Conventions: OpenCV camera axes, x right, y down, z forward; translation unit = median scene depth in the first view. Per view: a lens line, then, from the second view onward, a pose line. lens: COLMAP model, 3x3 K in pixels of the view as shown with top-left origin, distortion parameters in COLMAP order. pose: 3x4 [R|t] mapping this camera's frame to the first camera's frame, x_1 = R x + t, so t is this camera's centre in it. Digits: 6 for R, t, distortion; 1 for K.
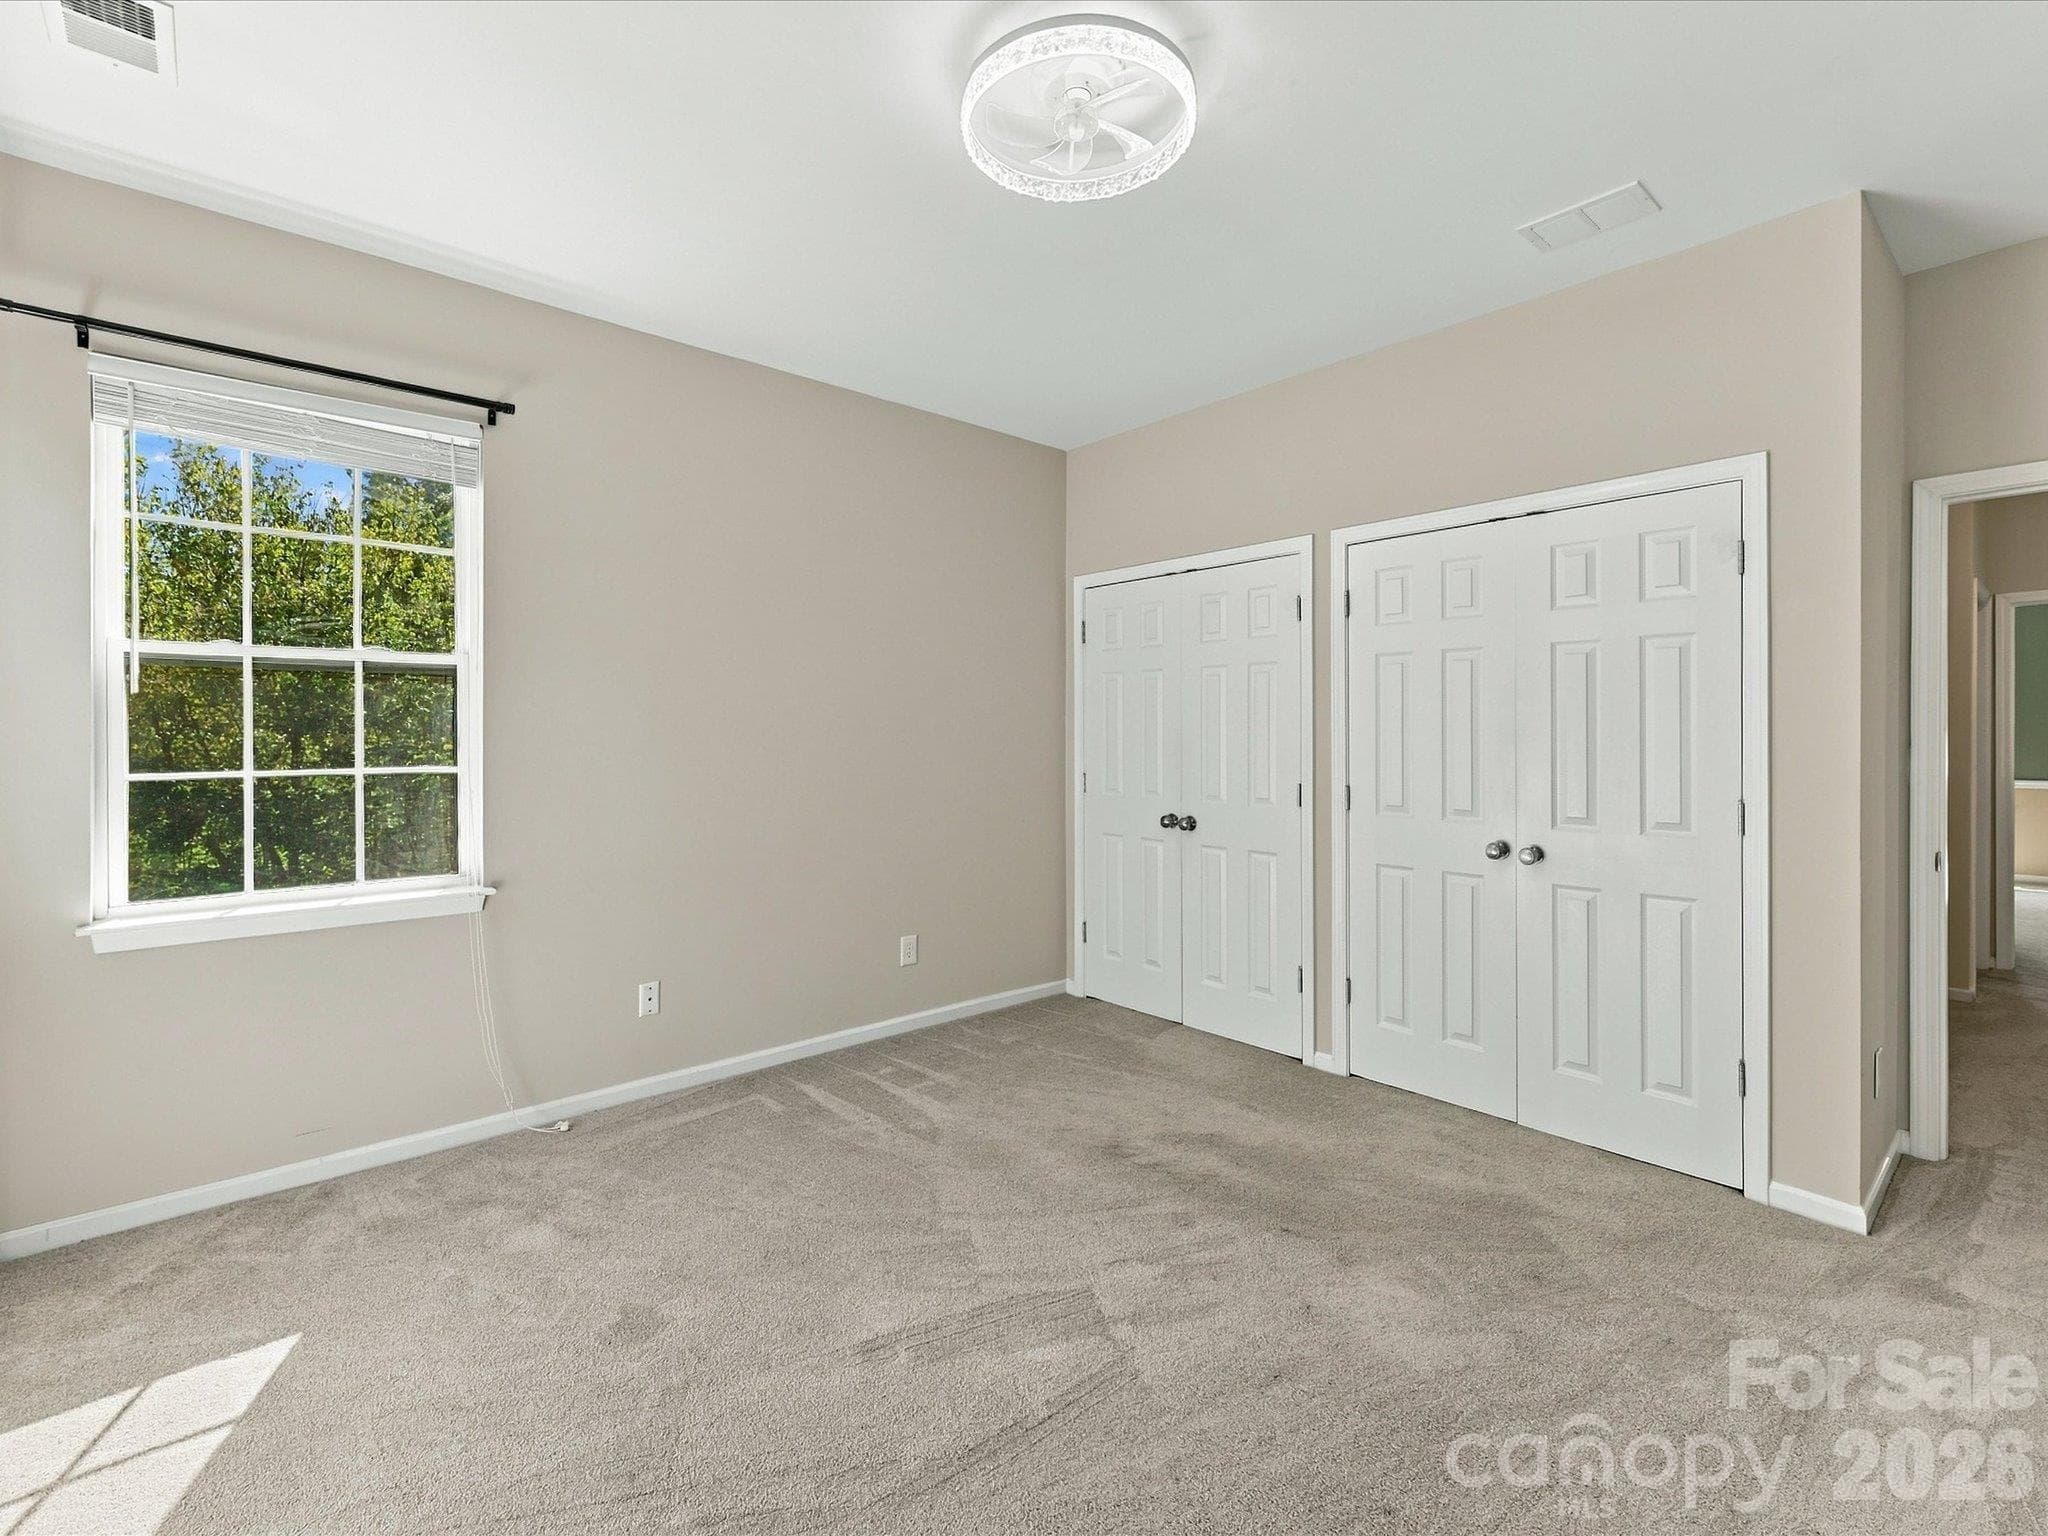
lens RADIAL K [[926.1, 0, 1022.4], [0, 926.1, 750.4], [0, 0, 1]] dist [0.003969, -0.003851]
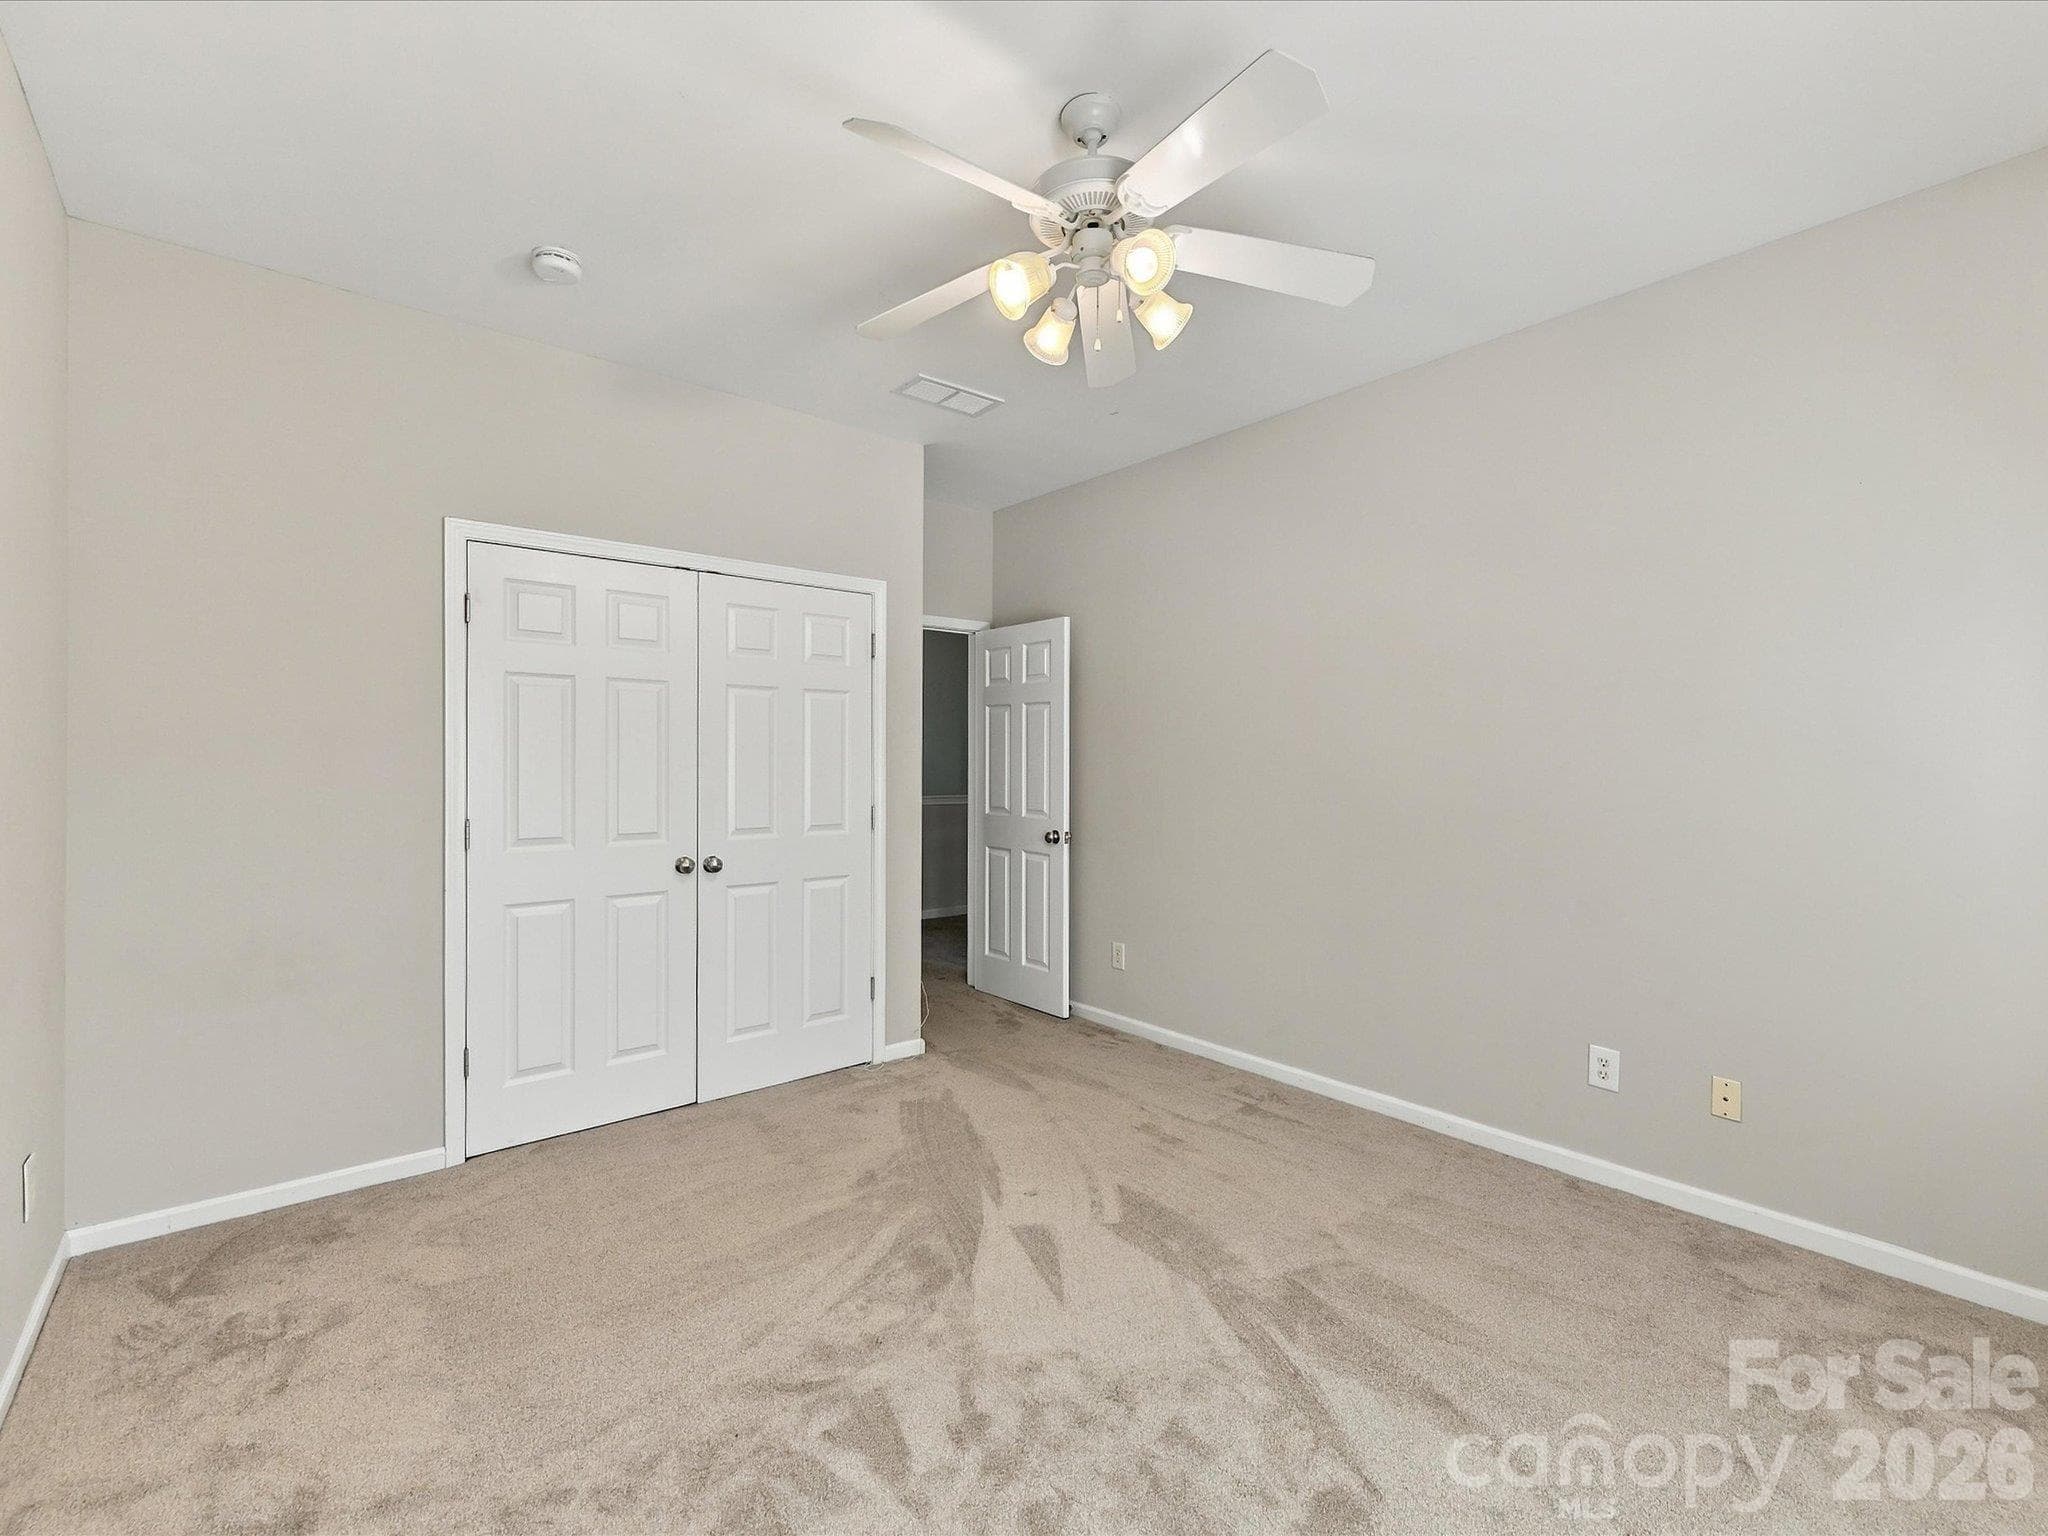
lens RADIAL K [[926.1, 0, 1022.4], [0, 926.1, 750.4], [0, 0, 1]] dist [0.003969, -0.003851]
pose [[-0.025538, 0.006386, 0.999653, -0.769007], [0.018848, 0.999805, -0.005905, -0.020911], [-0.999496, 0.018691, -0.025653, 0.803646]]
